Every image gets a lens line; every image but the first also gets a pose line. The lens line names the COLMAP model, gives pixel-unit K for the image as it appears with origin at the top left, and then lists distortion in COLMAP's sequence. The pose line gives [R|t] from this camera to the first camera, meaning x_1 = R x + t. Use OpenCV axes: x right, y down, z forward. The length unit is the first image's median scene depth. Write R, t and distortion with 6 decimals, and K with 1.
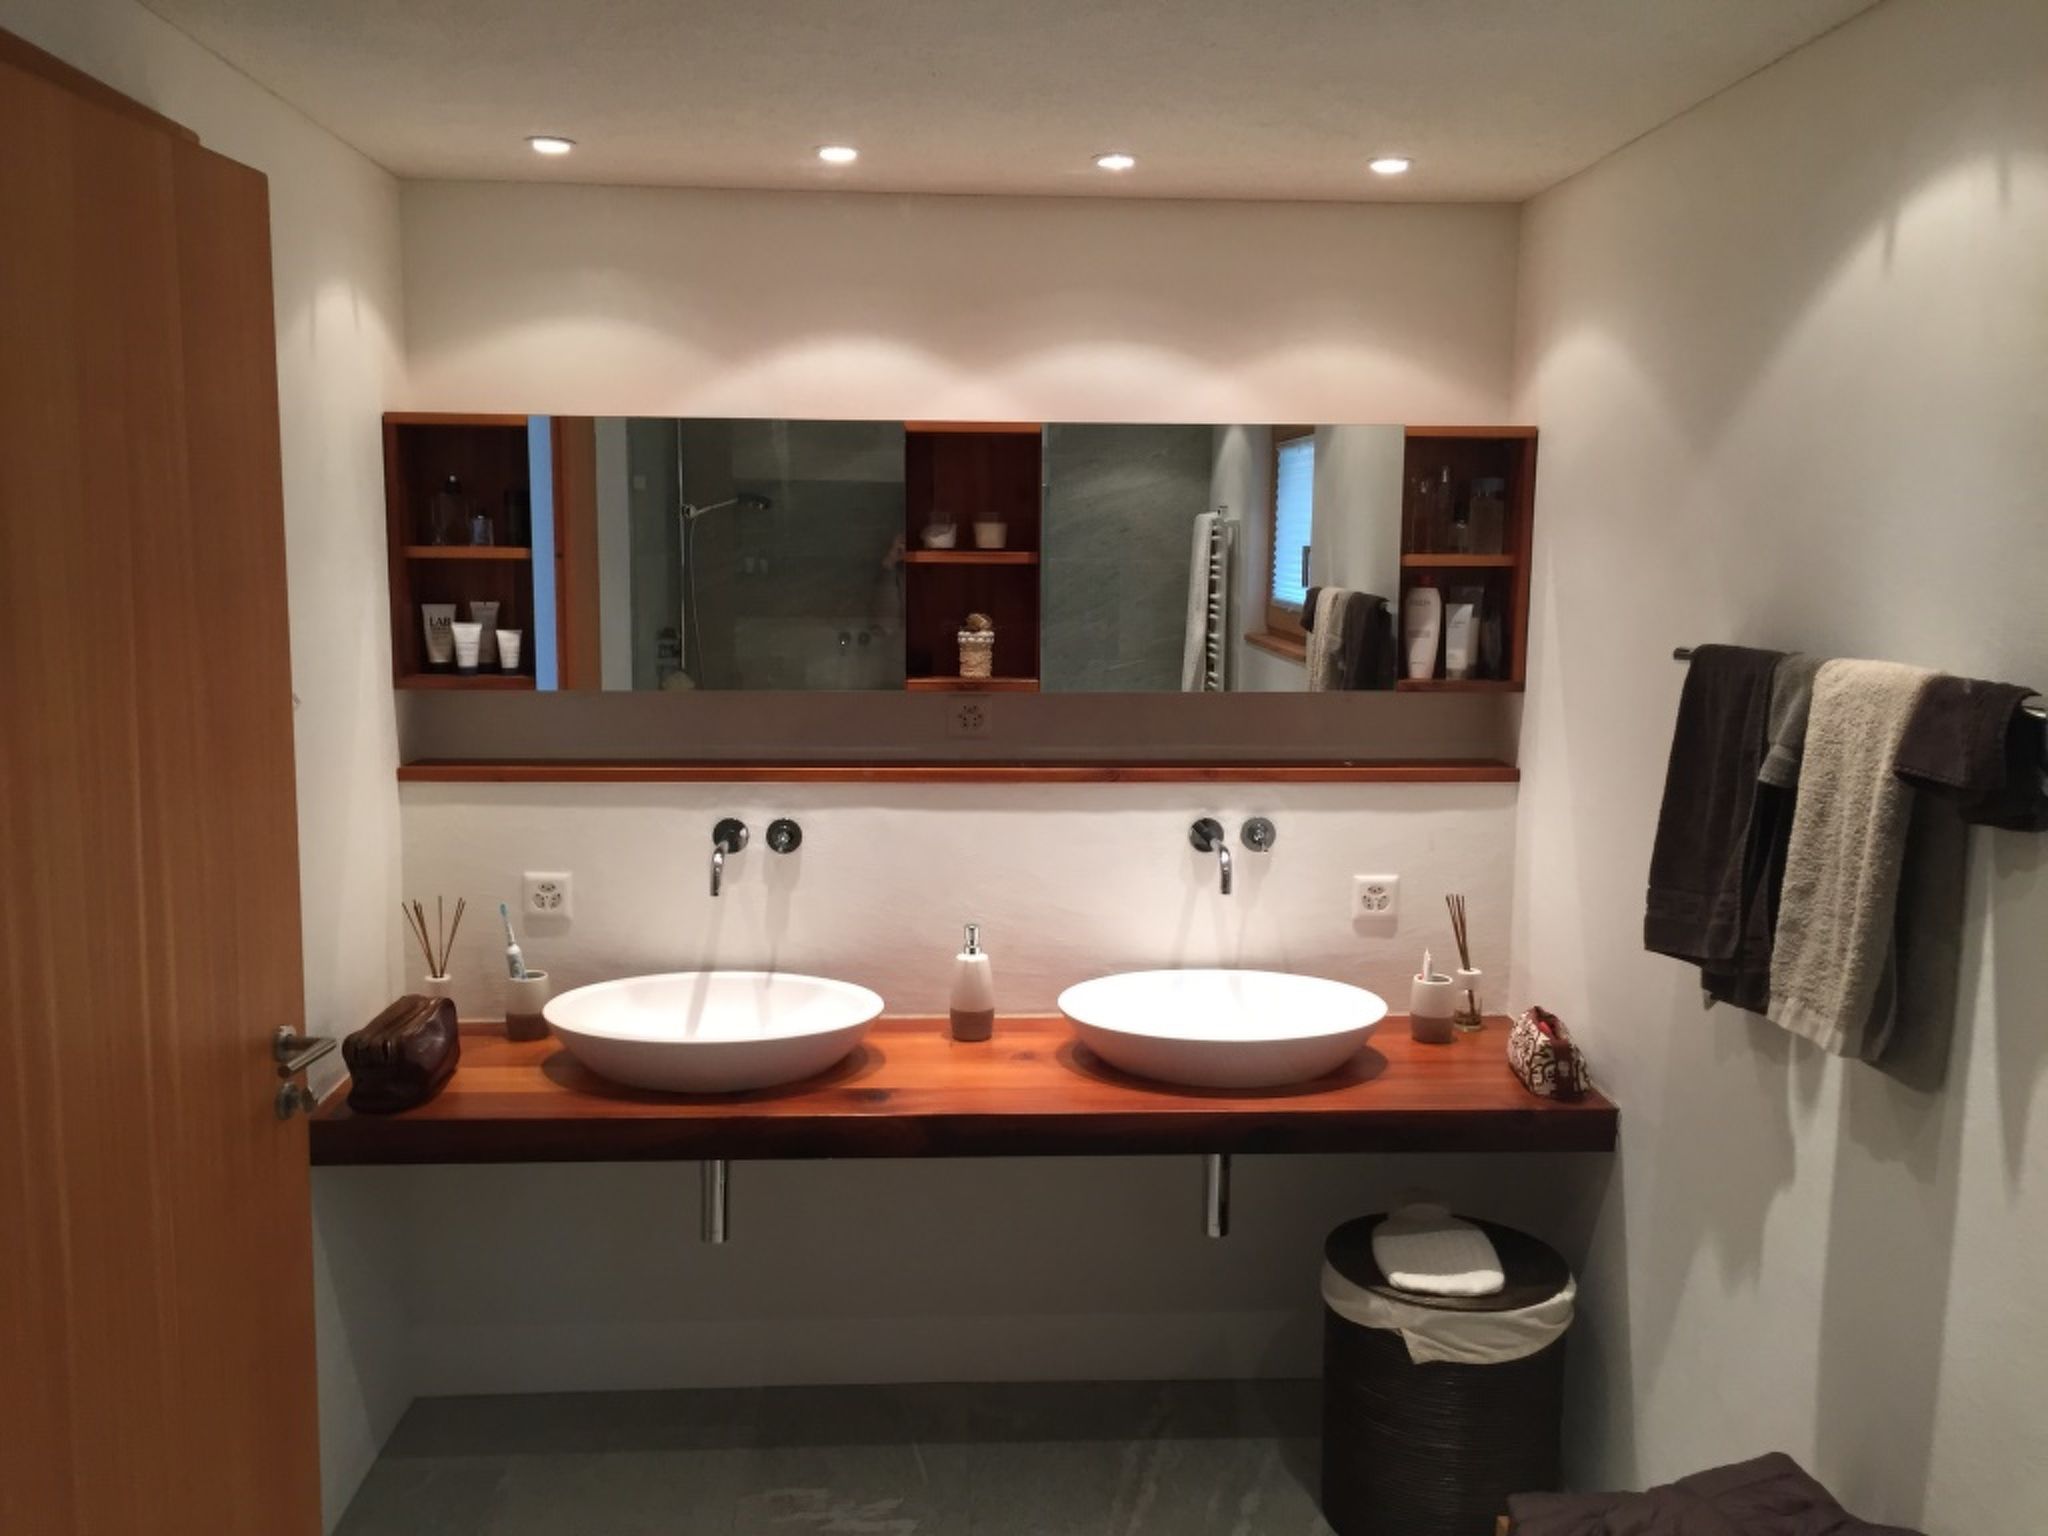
lens RADIAL K [[1764.0, 0, 1028.4], [0, 1764.0, 765.8], [0, 0, 1]] dist [0.070691, -0.075449]
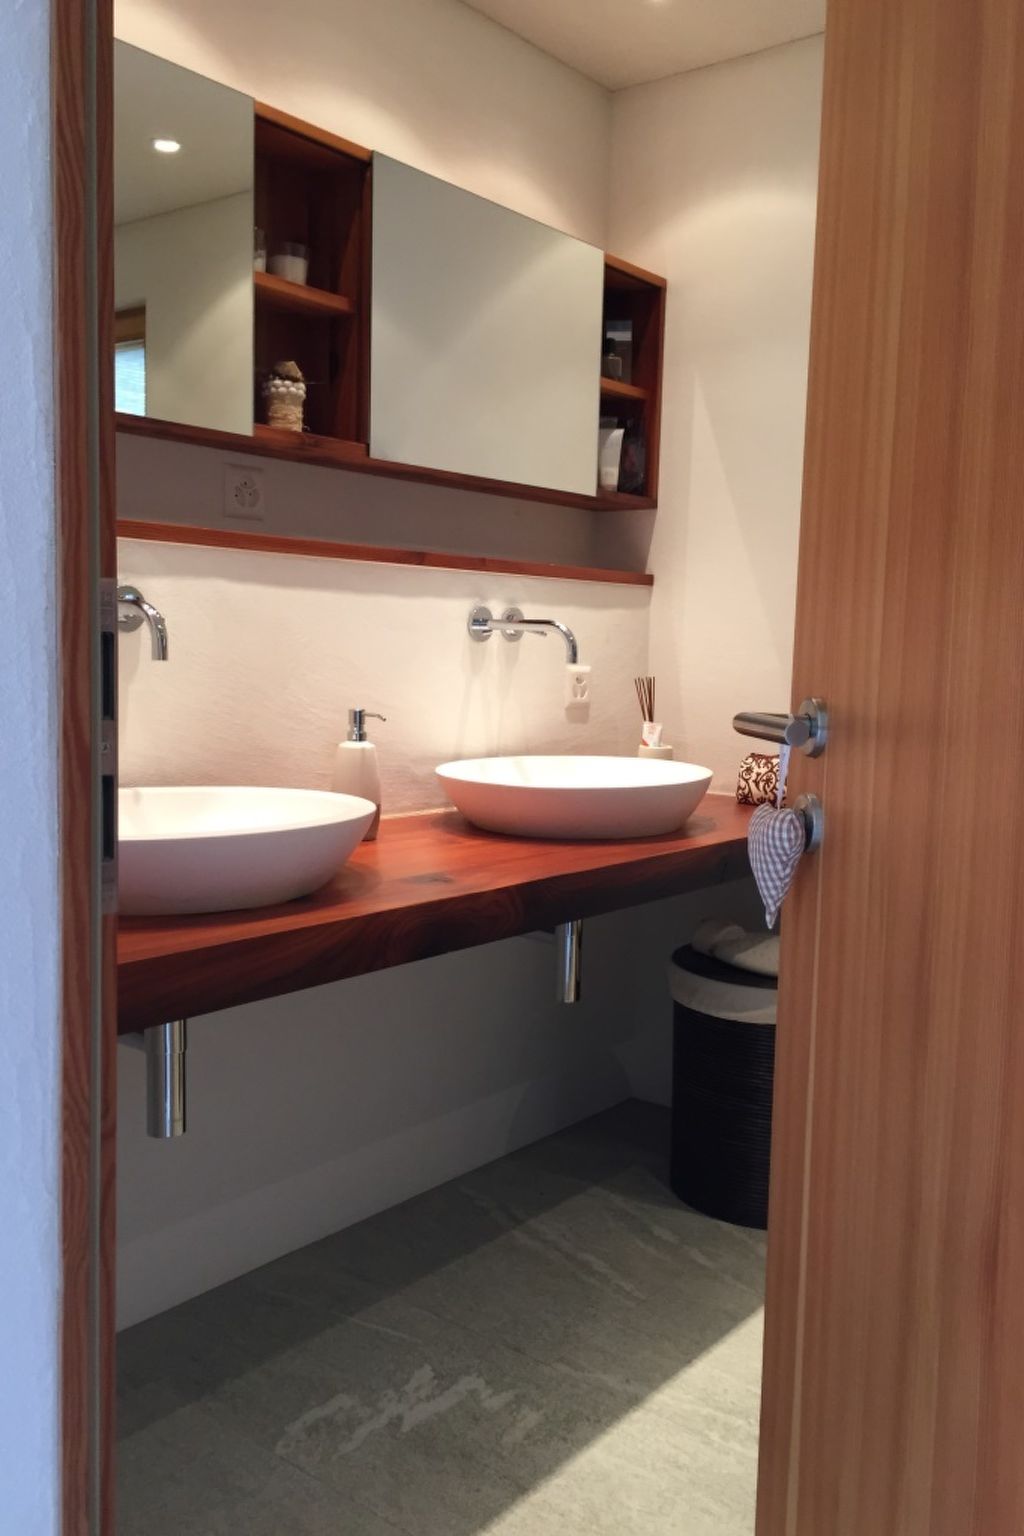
lens RADIAL K [[1322.2, 0, 511.8], [0, 1322.2, 774.5], [0, 0, 1]] dist [0.055839, -0.008661]
pose [[0.662905, -0.065298, 0.745850, -0.485454], [0.076851, 0.996862, 0.018969, 0.118732], [-0.744749, 0.044745, 0.665843, 0.517056]]
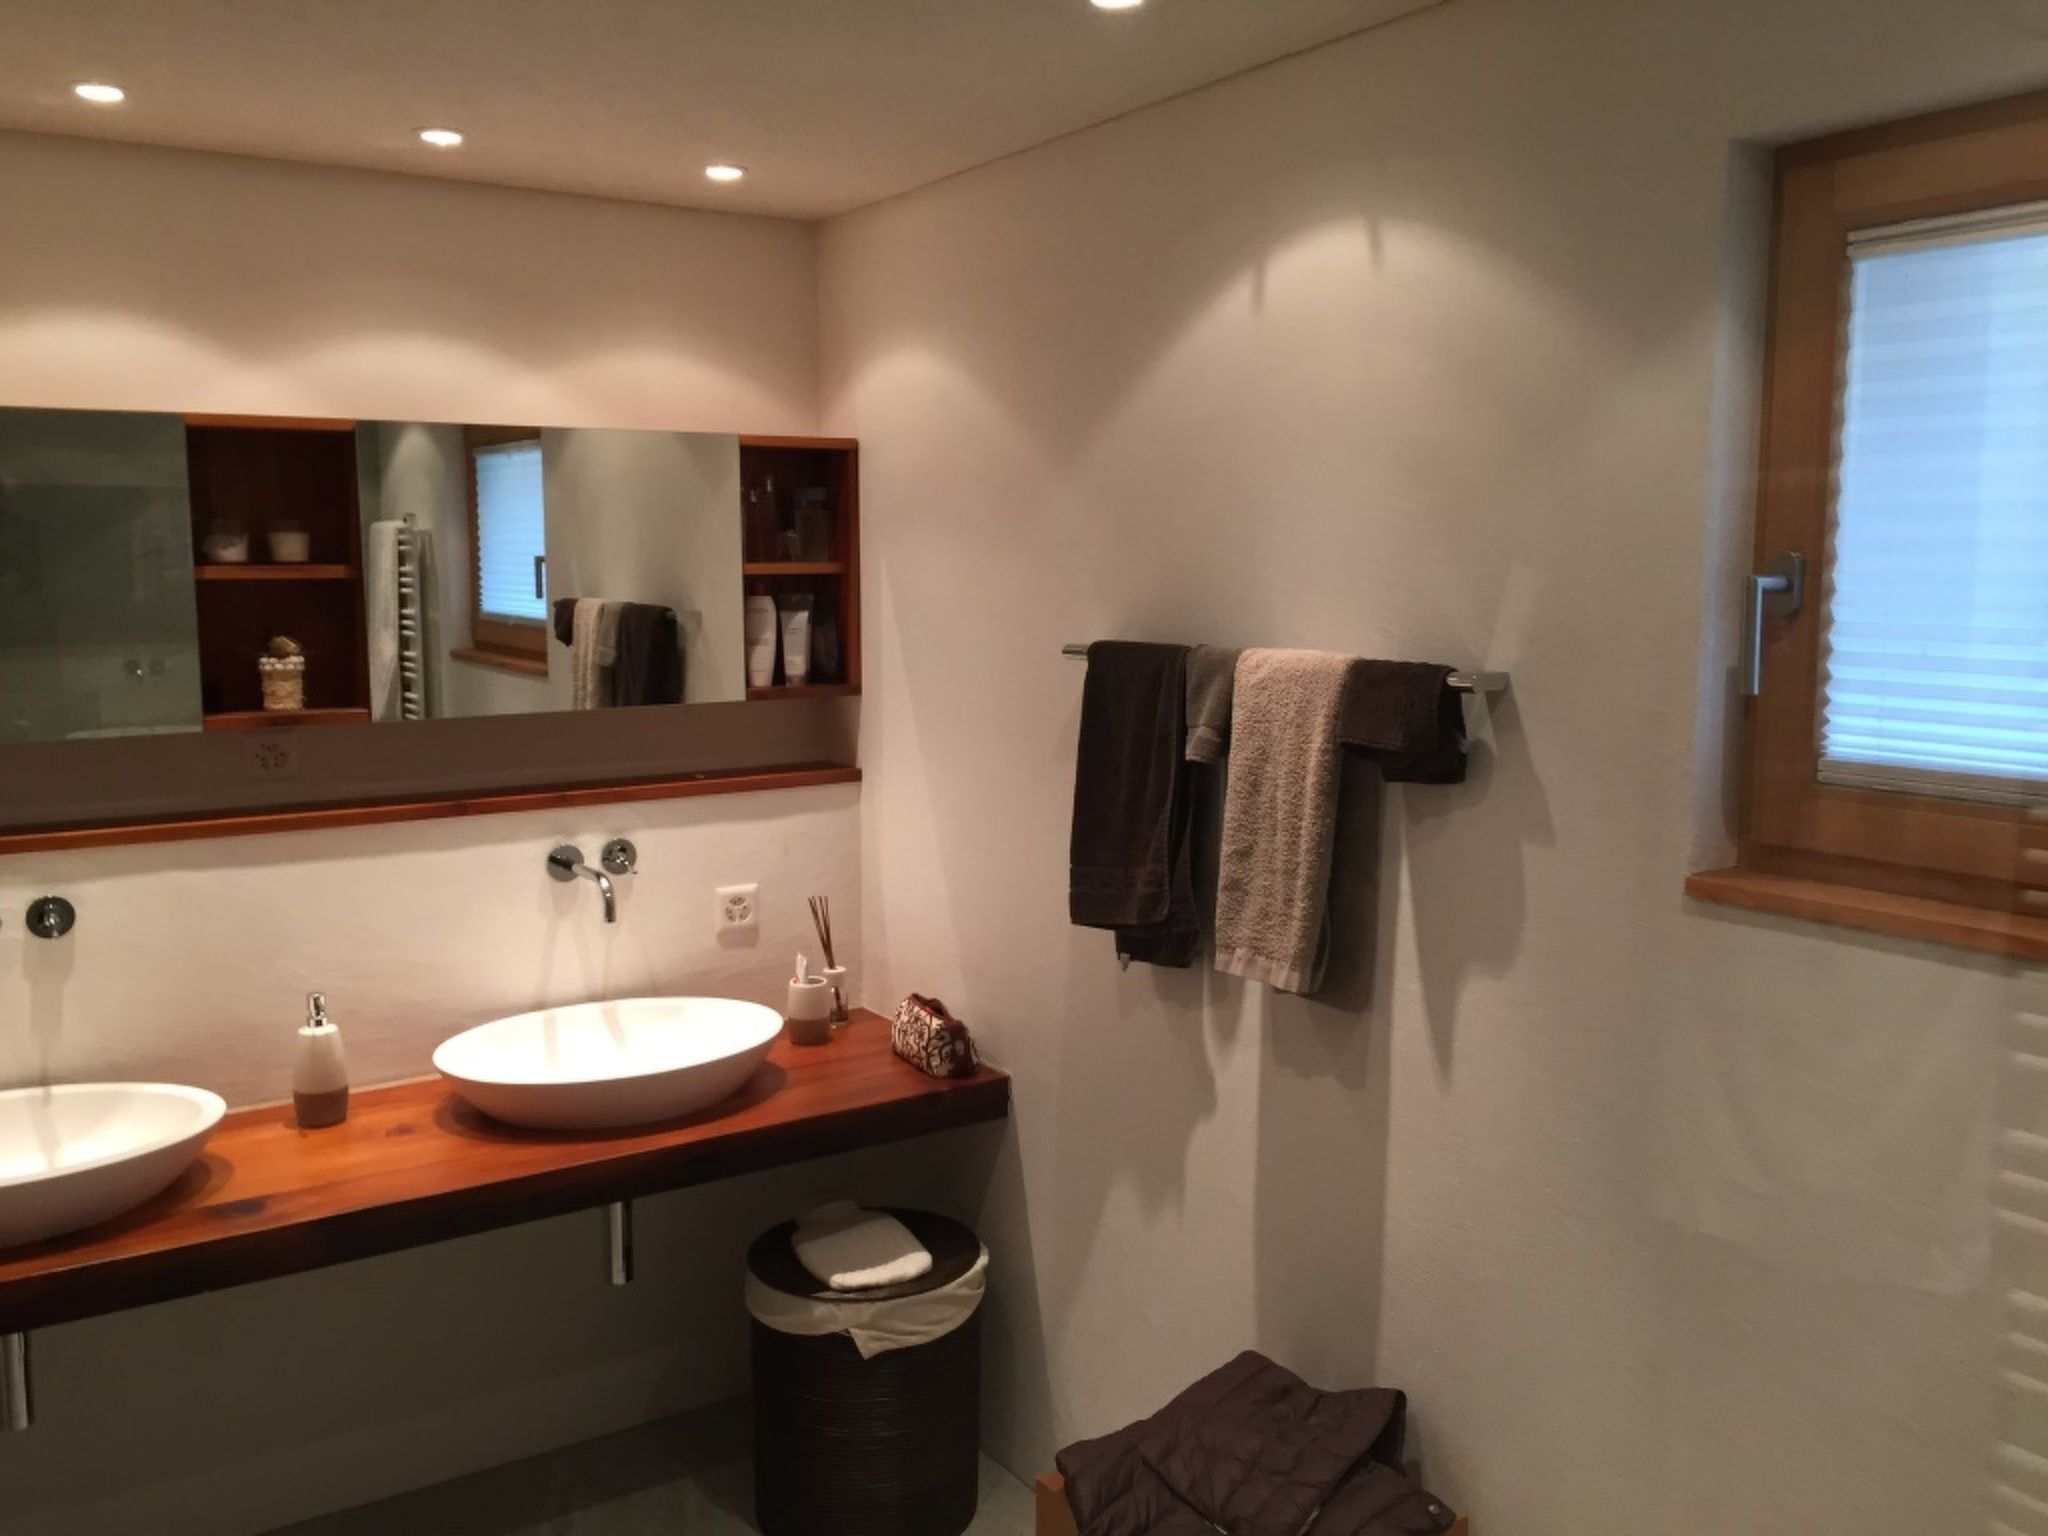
lens RADIAL K [[1764.0, 0, 1028.4], [0, 1764.0, 765.8], [0, 0, 1]] dist [0.070691, -0.075449]
pose [[0.863683, -0.073205, 0.498691, -0.162735], [0.075736, 0.997012, 0.015190, -0.008777], [-0.498313, 0.024649, 0.866647, 0.060068]]
